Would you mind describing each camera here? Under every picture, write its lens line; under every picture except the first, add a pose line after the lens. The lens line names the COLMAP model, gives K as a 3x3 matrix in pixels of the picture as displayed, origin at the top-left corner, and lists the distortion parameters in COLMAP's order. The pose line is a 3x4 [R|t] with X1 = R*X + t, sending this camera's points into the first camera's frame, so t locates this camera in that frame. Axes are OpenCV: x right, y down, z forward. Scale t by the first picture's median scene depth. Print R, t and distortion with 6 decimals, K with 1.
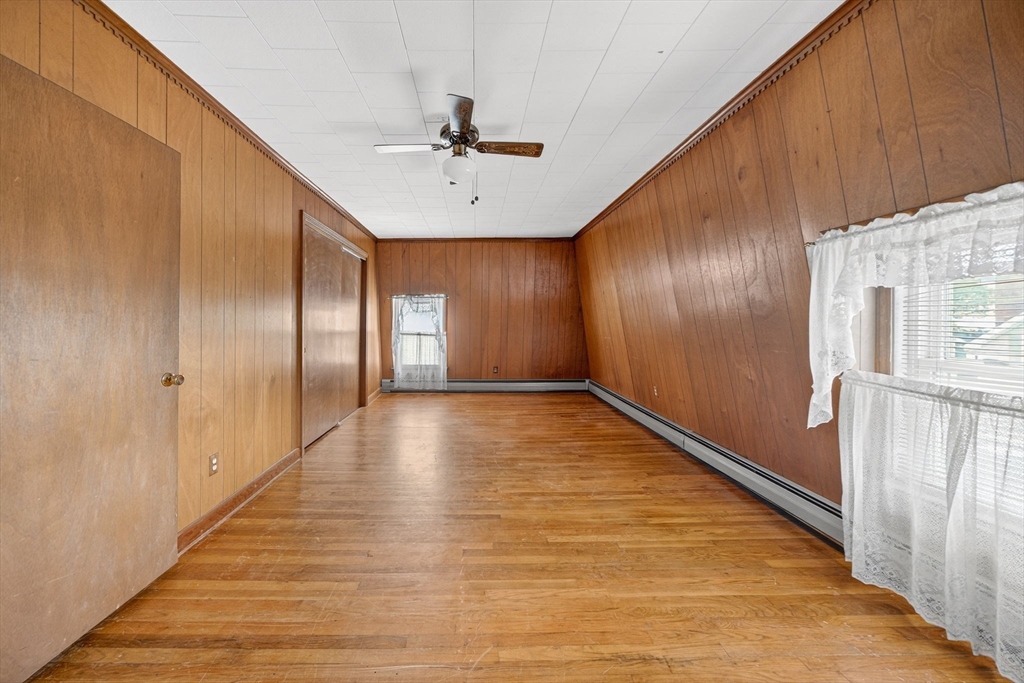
lens RADIAL K [[359.2, 0, 473.7], [0, 359.2, 318.5], [0, 0, 1]] dist [-0.011651, 0.002664]
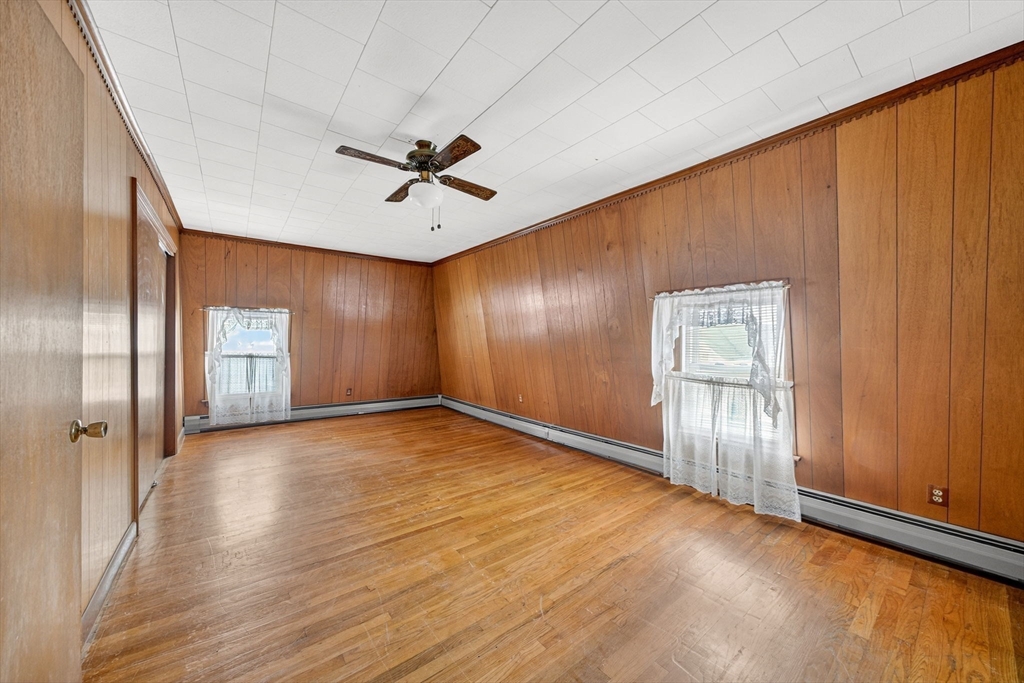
lens RADIAL K [[359.2, 0, 498.7], [0, 359.2, 342.3], [0, 0, 1]] dist [-0.011651, 0.002664]
pose [[0.803146, 0.006076, 0.595752, -0.446261], [-0.013249, 0.999883, 0.007663, -0.002572], [-0.595635, -0.014048, 0.803132, 0.036593]]
